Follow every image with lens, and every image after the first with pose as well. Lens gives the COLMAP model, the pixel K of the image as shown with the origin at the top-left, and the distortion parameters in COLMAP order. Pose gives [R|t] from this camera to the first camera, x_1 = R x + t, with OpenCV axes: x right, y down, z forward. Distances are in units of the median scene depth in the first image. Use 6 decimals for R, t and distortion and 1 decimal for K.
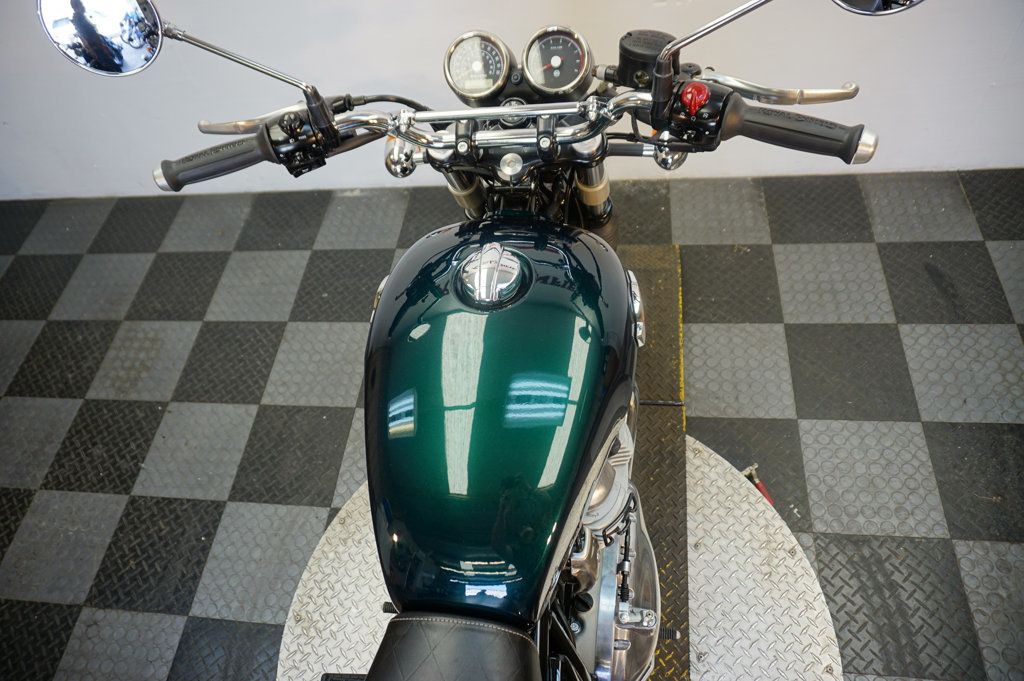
lens RADIAL K [[675.0, 0, 513.1], [0, 675.0, 336.8], [0, 0, 1]] dist [-0.041505, 0.044570]
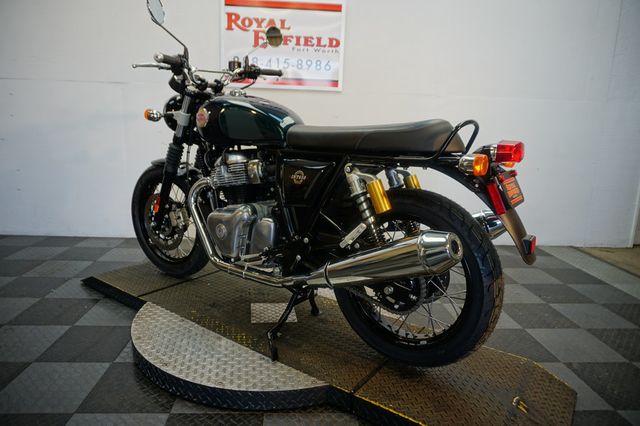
lens RADIAL K [[426.8, 0, 318.8], [0, 426.8, 212.8], [0, 0, 1]] dist [-0.040169, 0.029363]
pose [[0.973672, 0.131961, 0.185876, -0.077495], [0.036691, 0.714050, -0.699133, 0.909158], [-0.224983, 0.687546, 0.690408, -0.136783]]
